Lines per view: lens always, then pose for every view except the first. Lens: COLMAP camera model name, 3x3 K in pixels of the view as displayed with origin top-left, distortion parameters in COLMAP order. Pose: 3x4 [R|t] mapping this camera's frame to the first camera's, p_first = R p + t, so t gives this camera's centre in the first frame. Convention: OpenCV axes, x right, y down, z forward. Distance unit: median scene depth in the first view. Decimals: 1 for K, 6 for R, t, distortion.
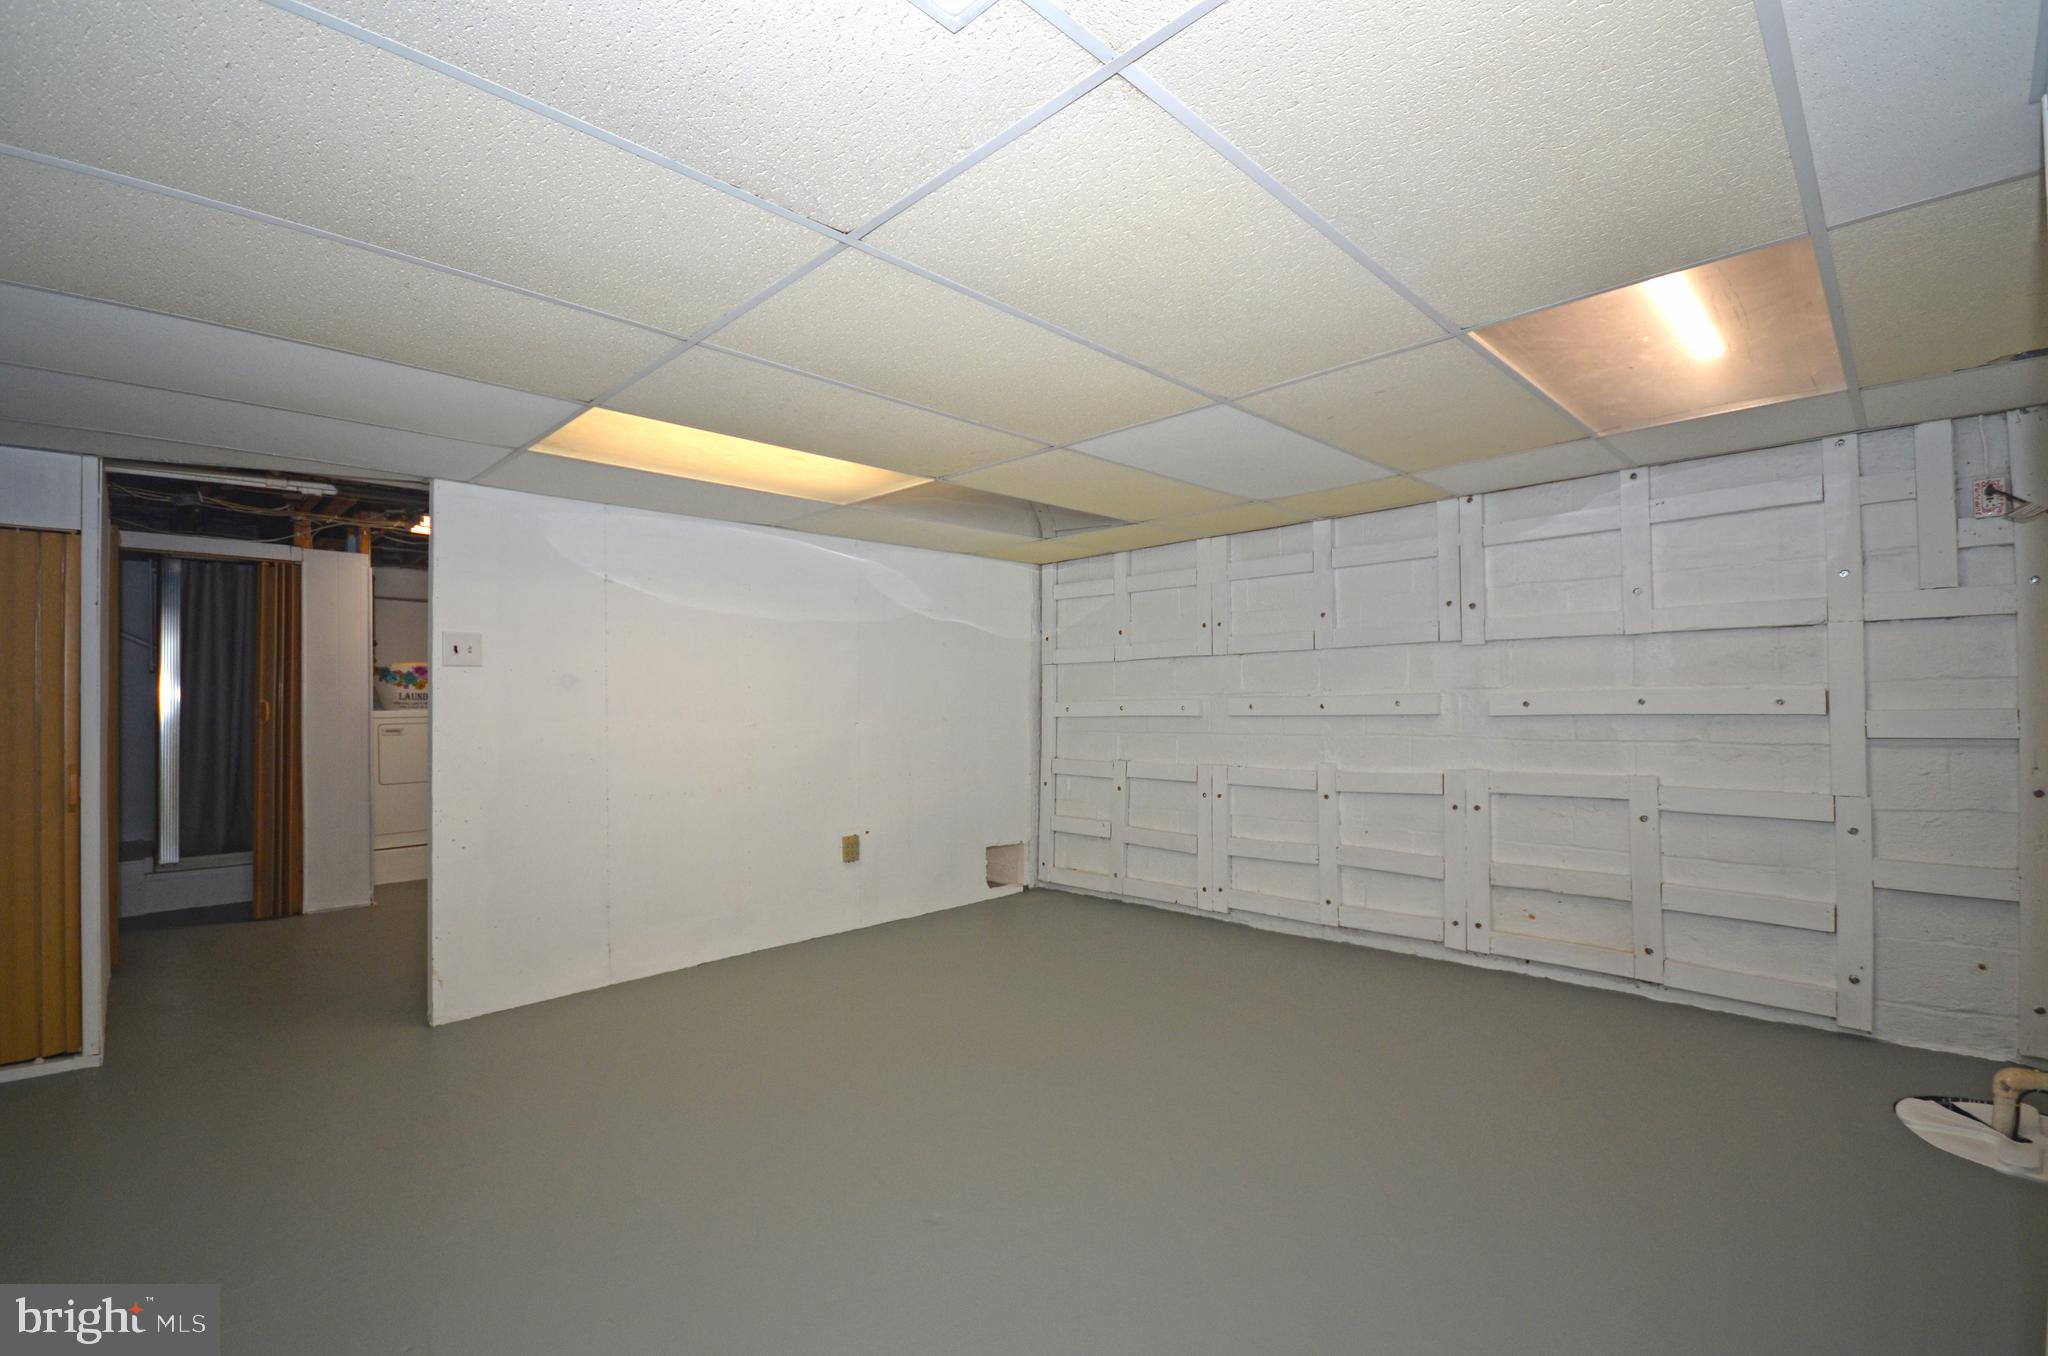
lens RADIAL K [[895.8, 0, 1027.7], [0, 895.8, 696.0], [0, 0, 1]] dist [0.001818, 0.000080]
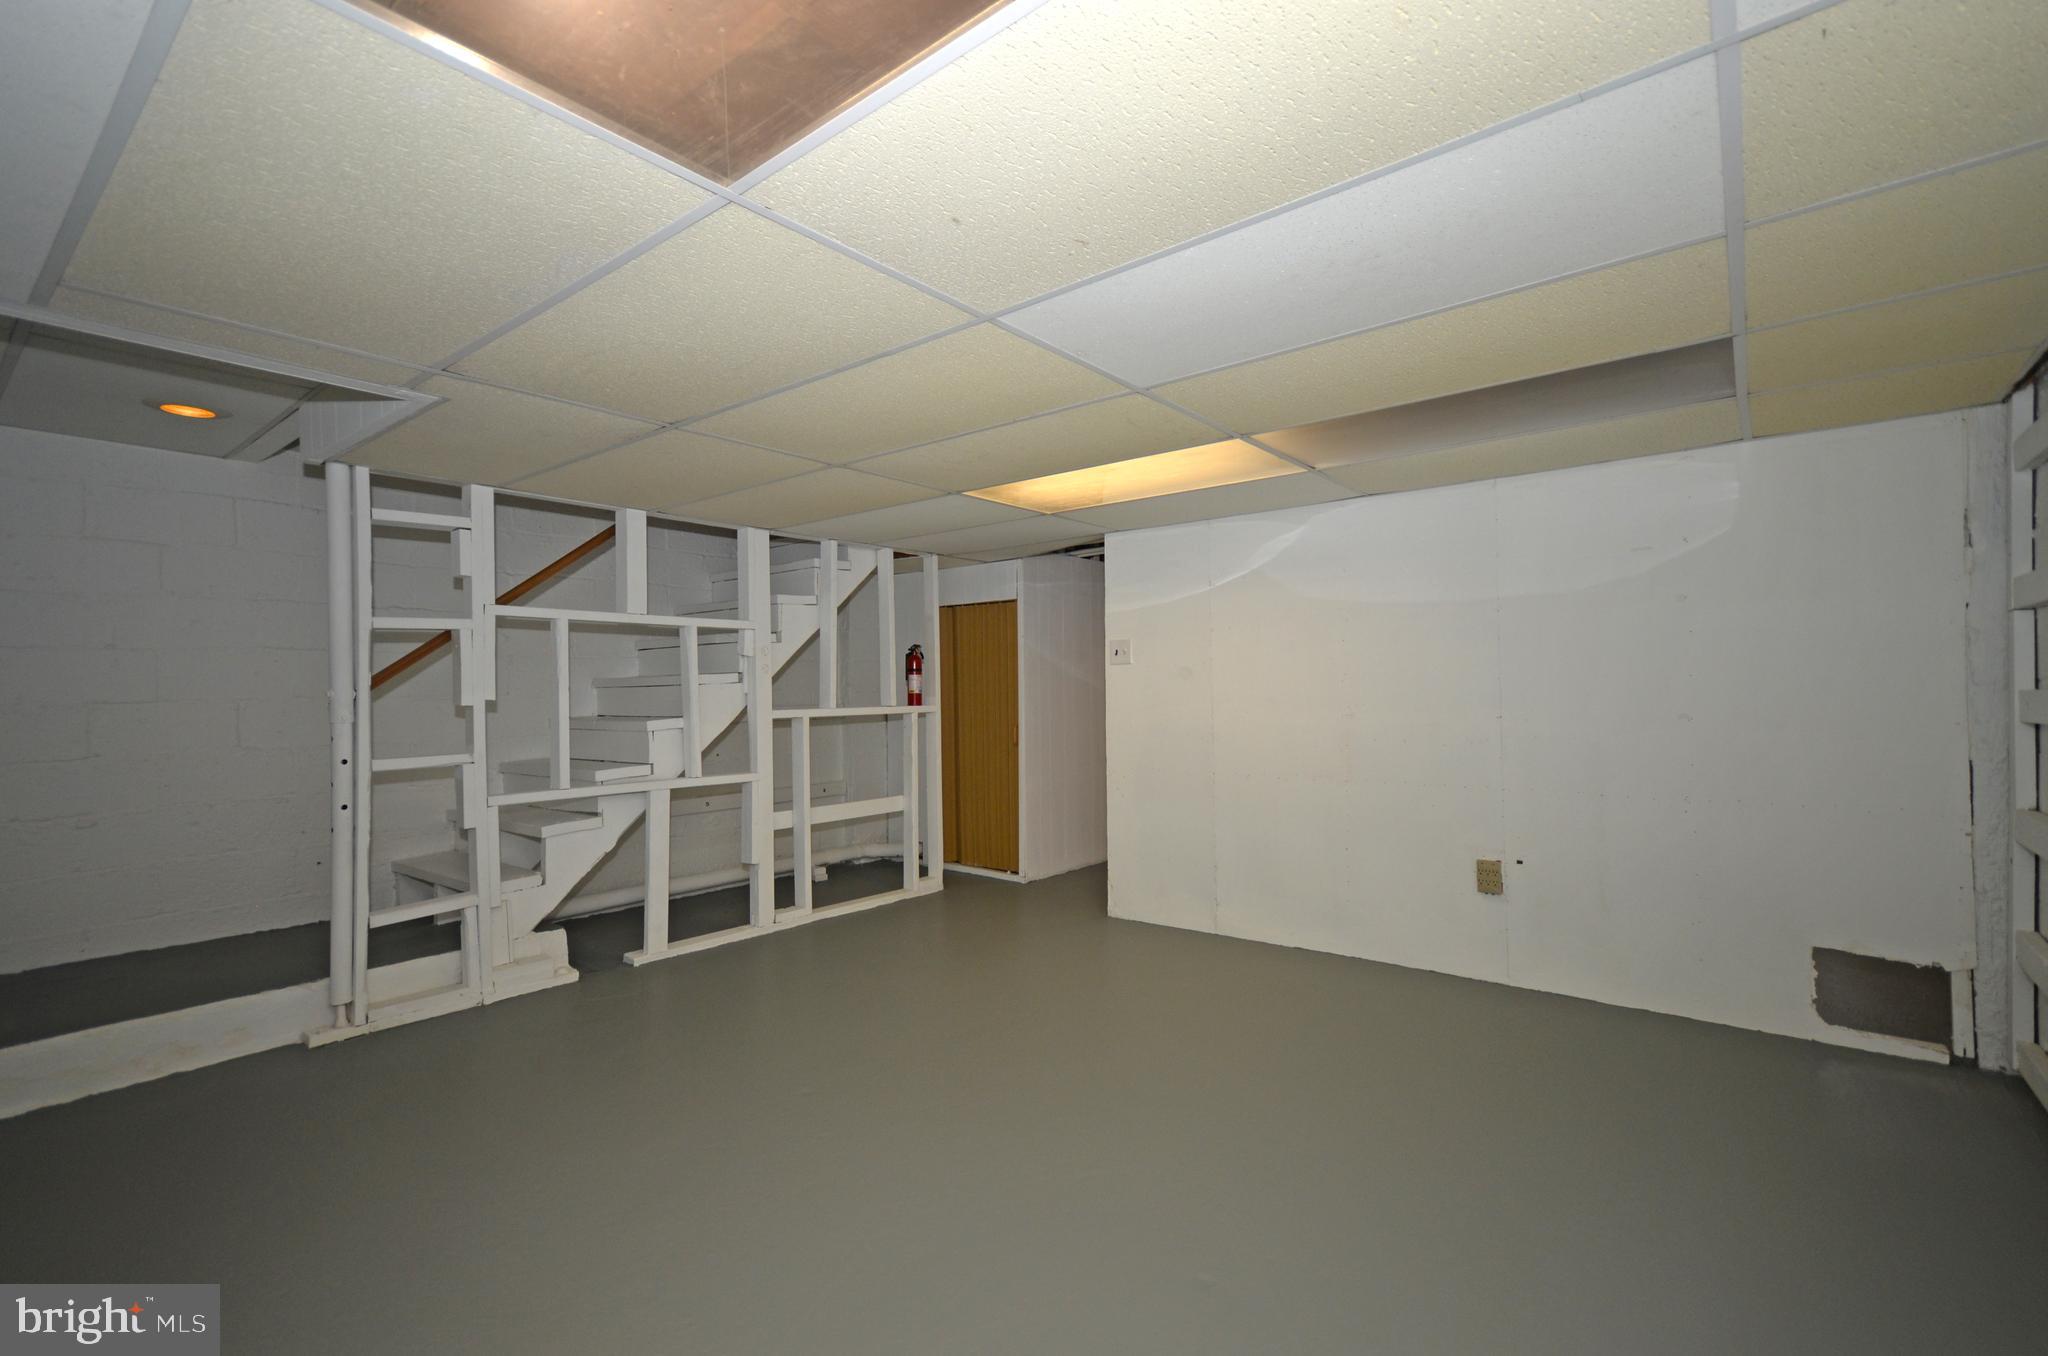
lens RADIAL K [[914.7, 0, 1020.8], [0, 914.7, 690.0], [0, 0, 1]] dist [0.019694, -0.000125]
pose [[0.101045, 0.010113, -0.994830, 0.798023], [0.017962, 0.999767, 0.011987, -0.014006], [0.994720, -0.019081, 0.100840, 0.740429]]
